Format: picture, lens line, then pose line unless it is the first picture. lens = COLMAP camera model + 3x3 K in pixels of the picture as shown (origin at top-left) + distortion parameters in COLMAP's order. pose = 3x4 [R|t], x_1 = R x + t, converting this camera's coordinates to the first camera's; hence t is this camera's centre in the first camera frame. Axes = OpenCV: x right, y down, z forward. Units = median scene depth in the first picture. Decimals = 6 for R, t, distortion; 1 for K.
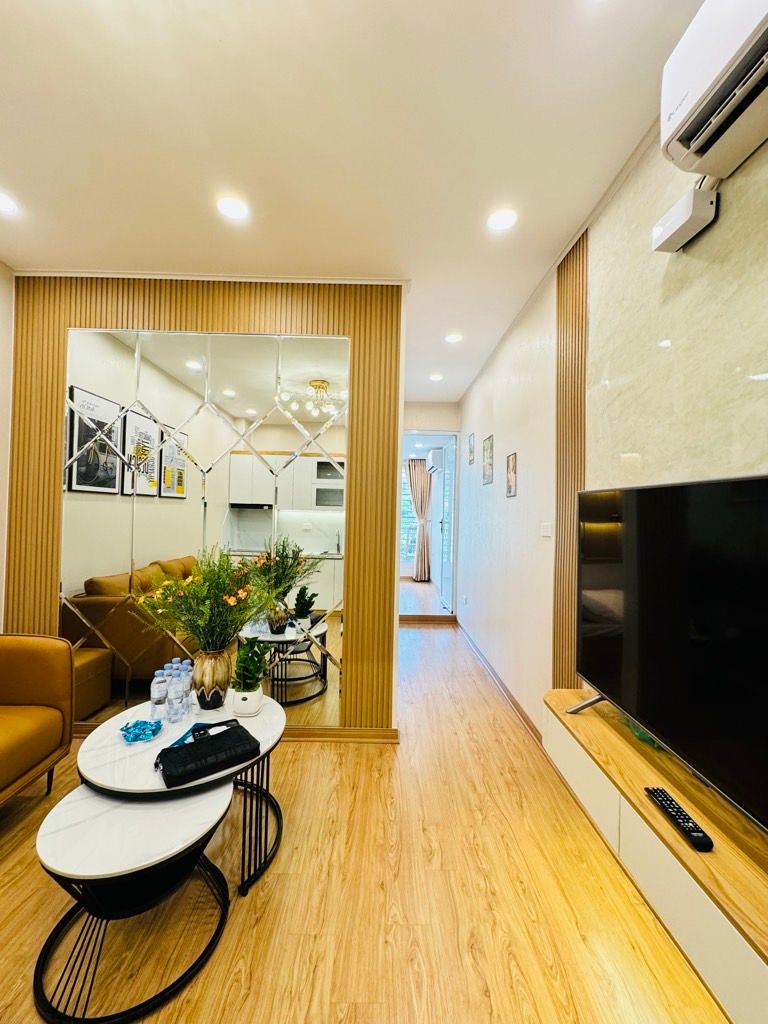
lens RADIAL K [[407.4, 0, 387.4], [0, 407.4, 509.5], [0, 0, 1]] dist [-0.002022, 0.000723]
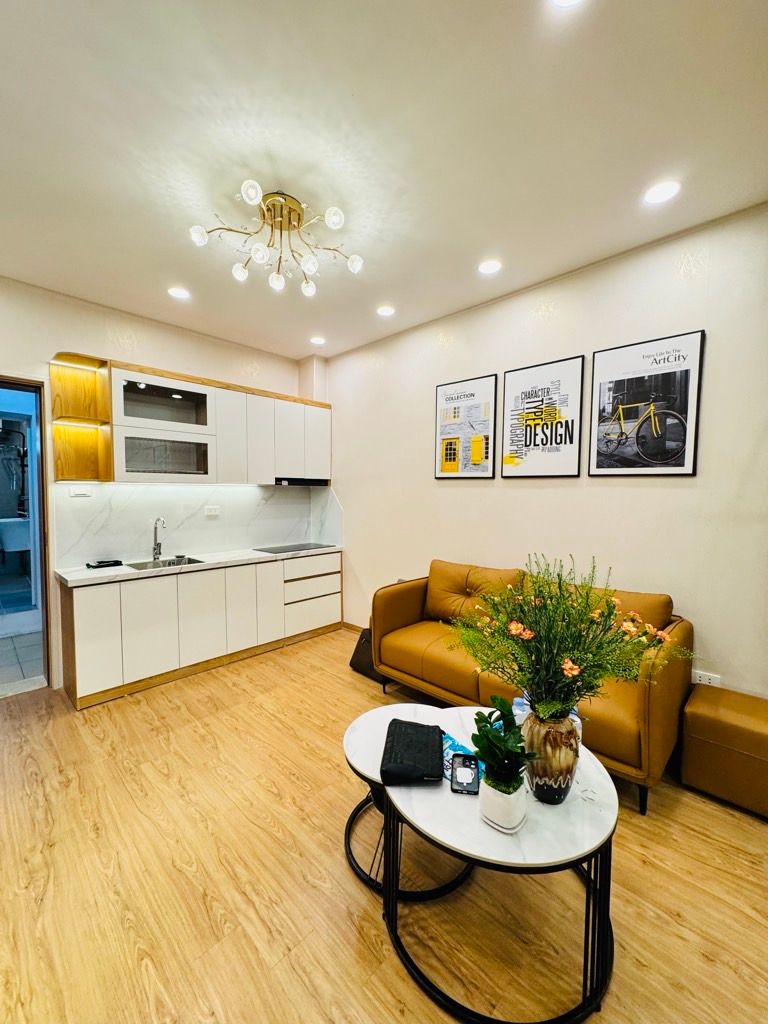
lens RADIAL K [[407.4, 0, 384.2], [0, 407.4, 511.7], [0, 0, 1]] dist [-0.002022, 0.000723]
pose [[-0.714984, 0.007055, -0.699106, 0.324032], [-0.009089, 0.999771, 0.019385, 0.009896], [0.699082, 0.020214, -0.714756, 1.832957]]
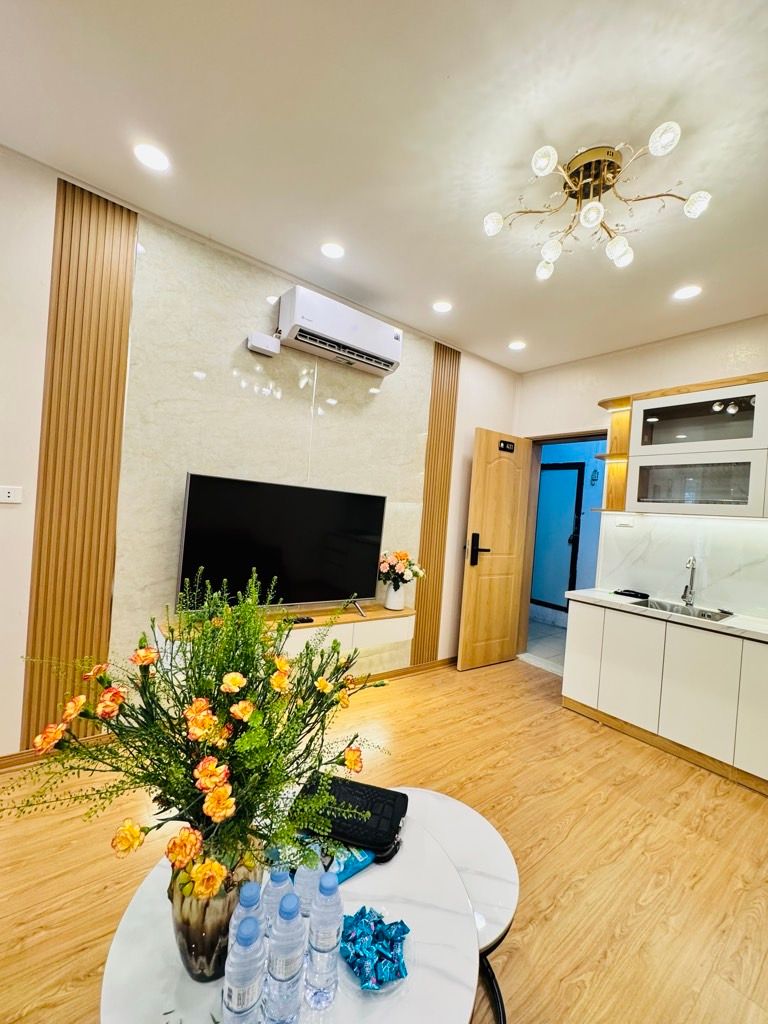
lens RADIAL K [[407.4, 0, 384.8], [0, 407.4, 511.7], [0, 0, 1]] dist [-0.002022, 0.000723]
pose [[-0.588976, -0.068629, 0.805231, -1.215717], [-0.096566, 0.995225, 0.014190, 0.000243], [-0.802360, -0.069400, -0.592791, 1.630538]]
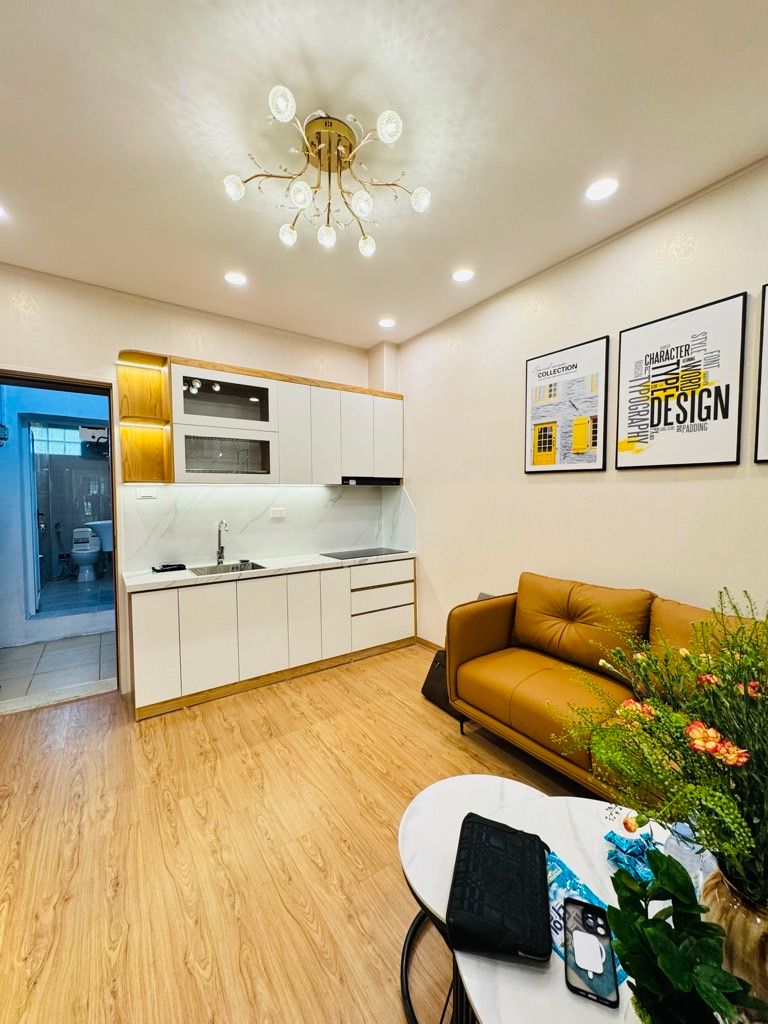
lens RADIAL K [[407.4, 0, 384.0], [0, 407.4, 511.9], [0, 0, 1]] dist [-0.002022, 0.000723]
pose [[-0.839656, 0.006333, -0.543082, 0.059958], [-0.003152, 0.999858, 0.016534, 0.016216], [0.543110, 0.015595, -0.839517, 1.596564]]
